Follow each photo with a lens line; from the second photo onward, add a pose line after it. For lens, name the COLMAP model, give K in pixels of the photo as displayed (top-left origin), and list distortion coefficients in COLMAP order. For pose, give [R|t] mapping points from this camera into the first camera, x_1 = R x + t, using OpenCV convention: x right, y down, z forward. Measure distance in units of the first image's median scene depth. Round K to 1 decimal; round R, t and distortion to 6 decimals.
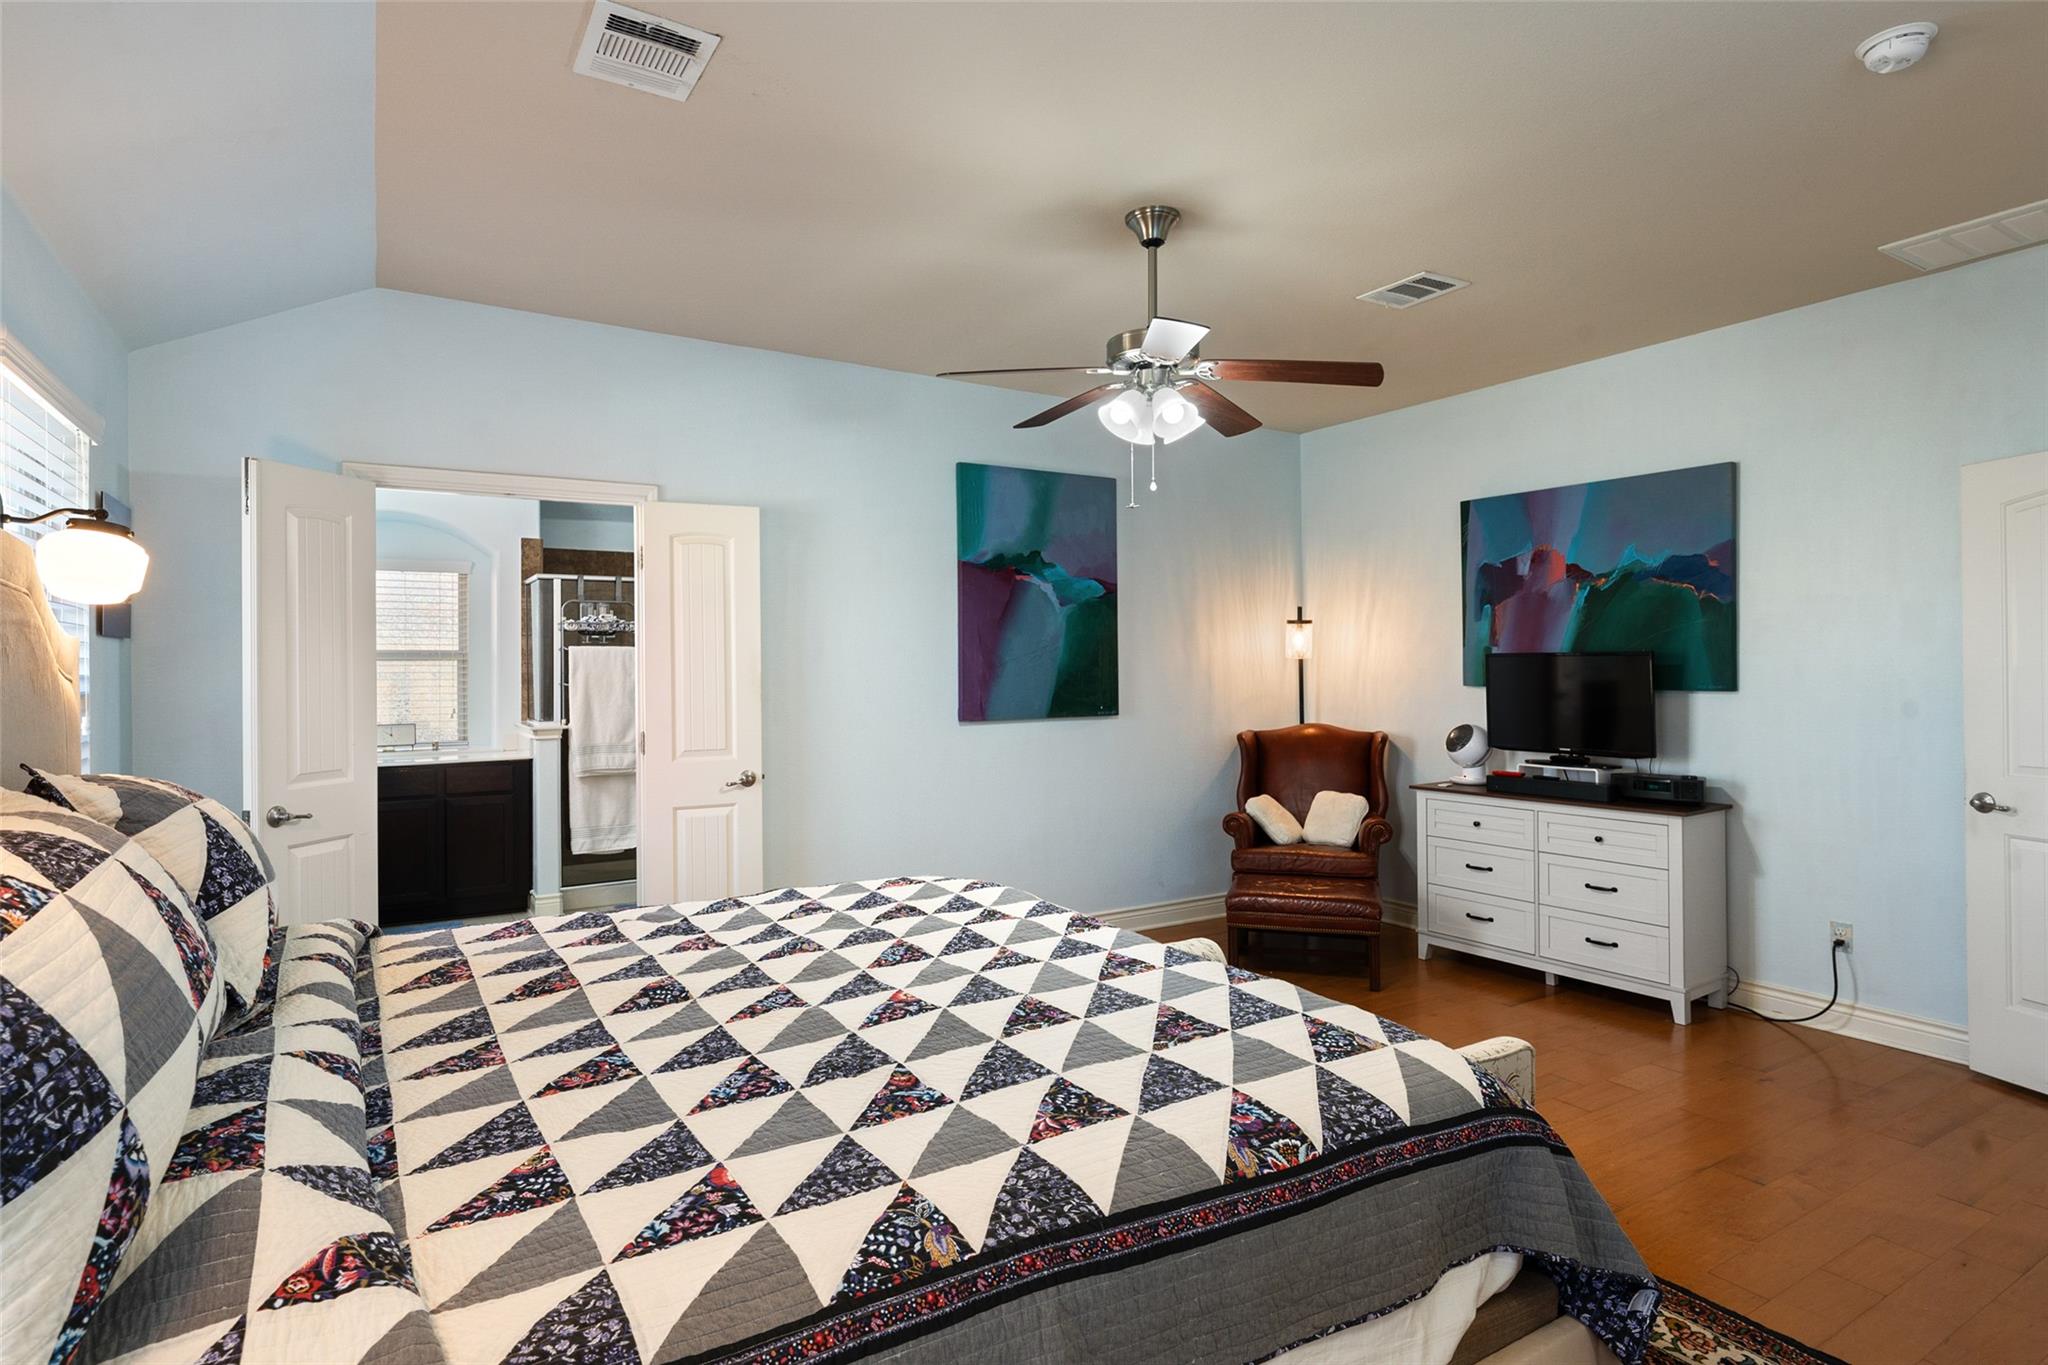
lens RADIAL K [[1069.0, 0, 1030.0], [0, 1069.0, 678.9], [0, 0, 1]] dist [0.003659, -0.002498]
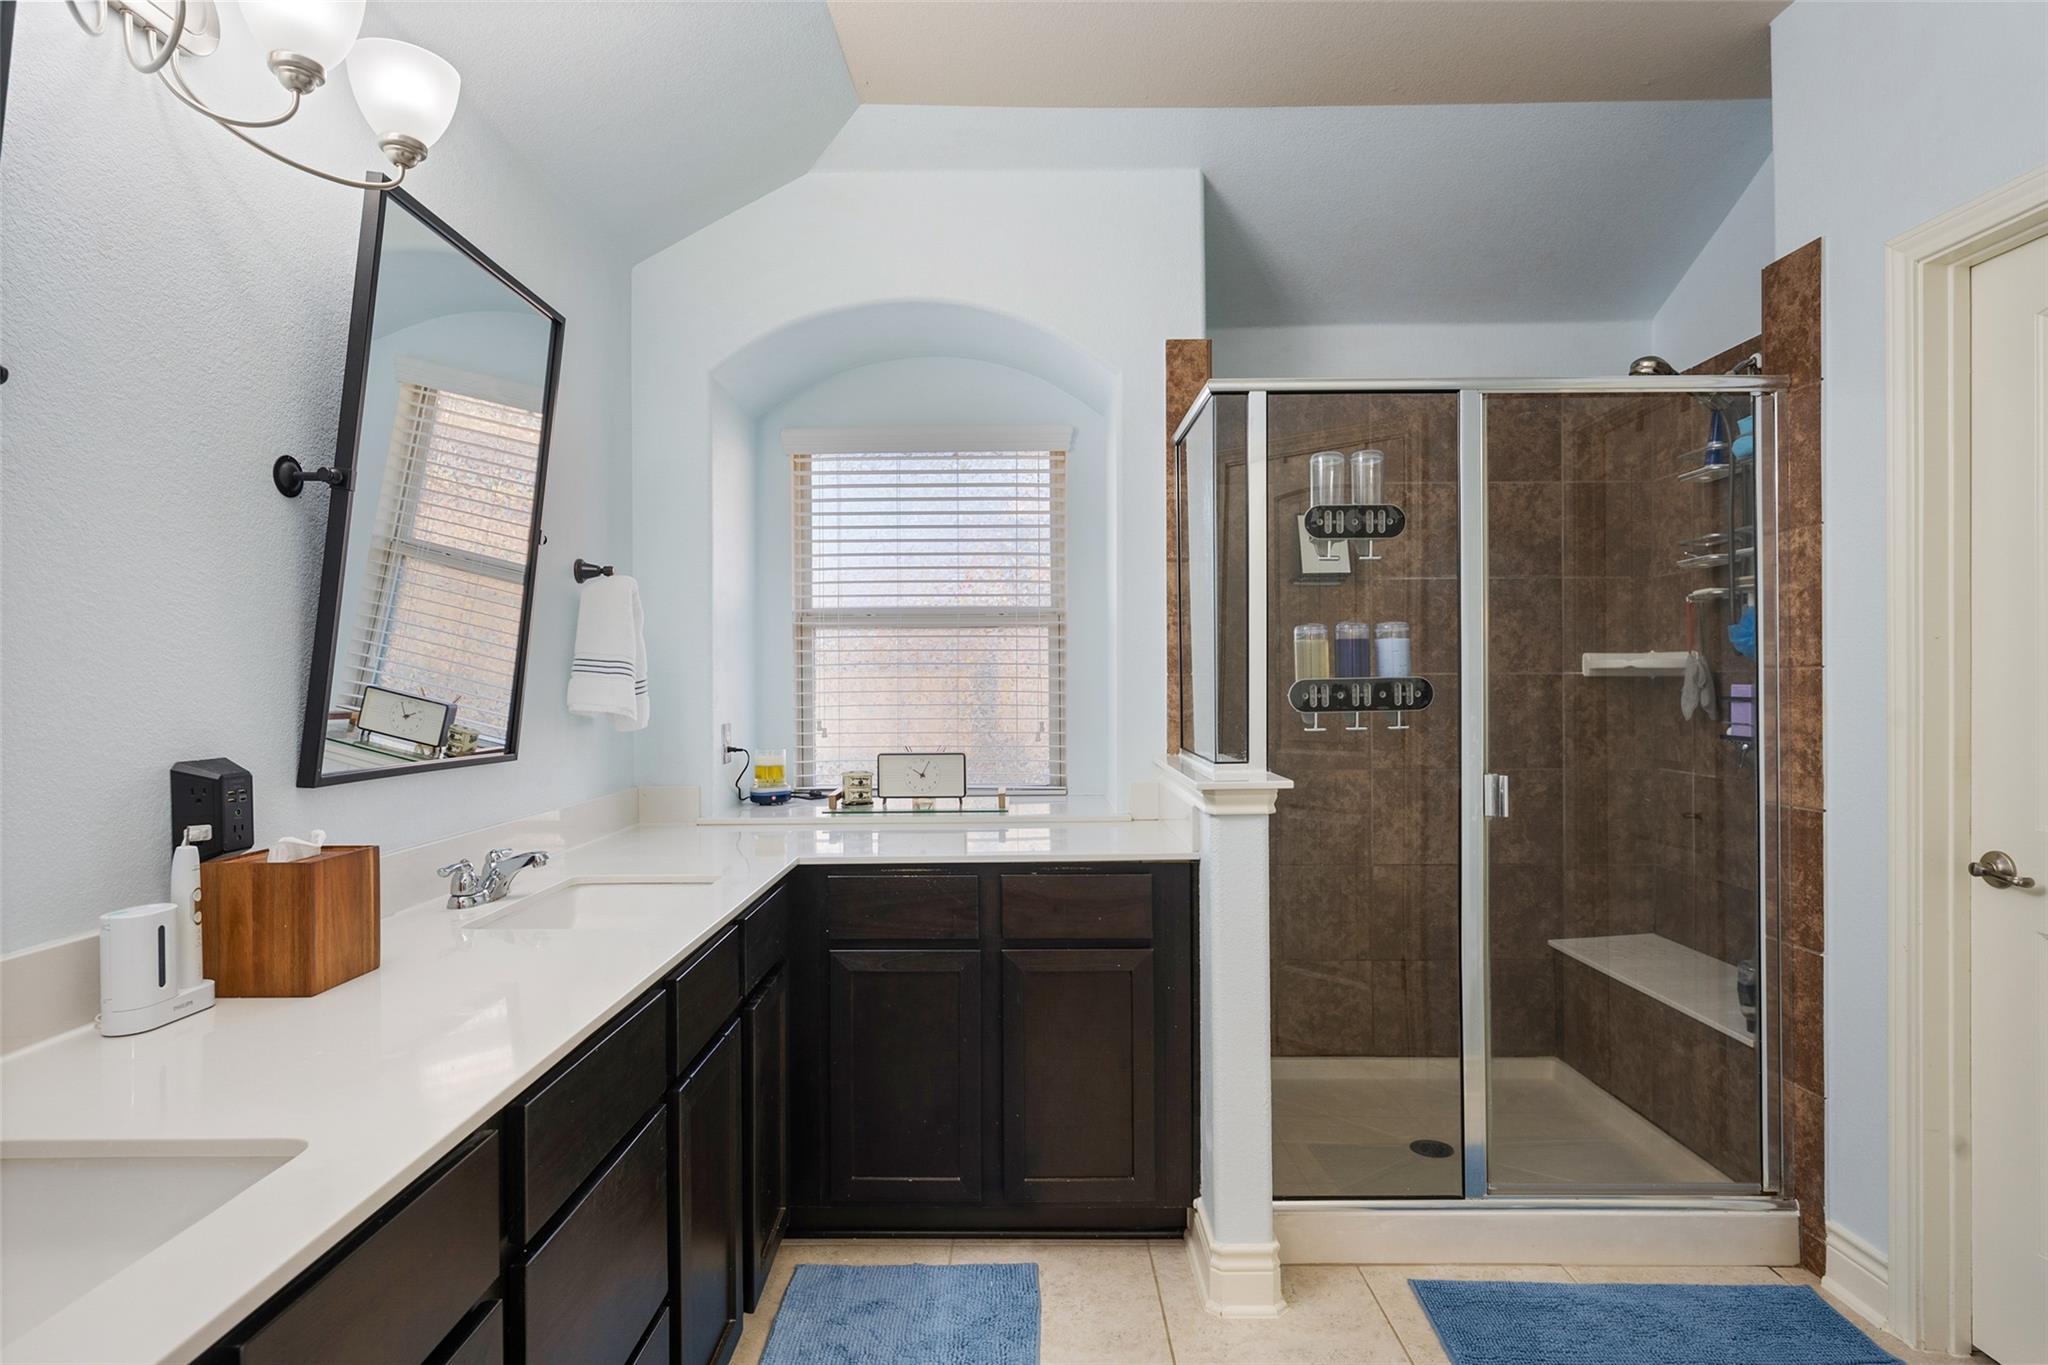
lens RADIAL K [[1069.0, 0, 1025.4], [0, 1069.0, 683.7], [0, 0, 1]] dist [0.003659, -0.002498]
pose [[0.849460, -0.000510, -0.527652, -0.293799], [0.000698, 1.000000, 0.000158, 0.010123], [0.527652, -0.000503, 0.849460, 0.597048]]
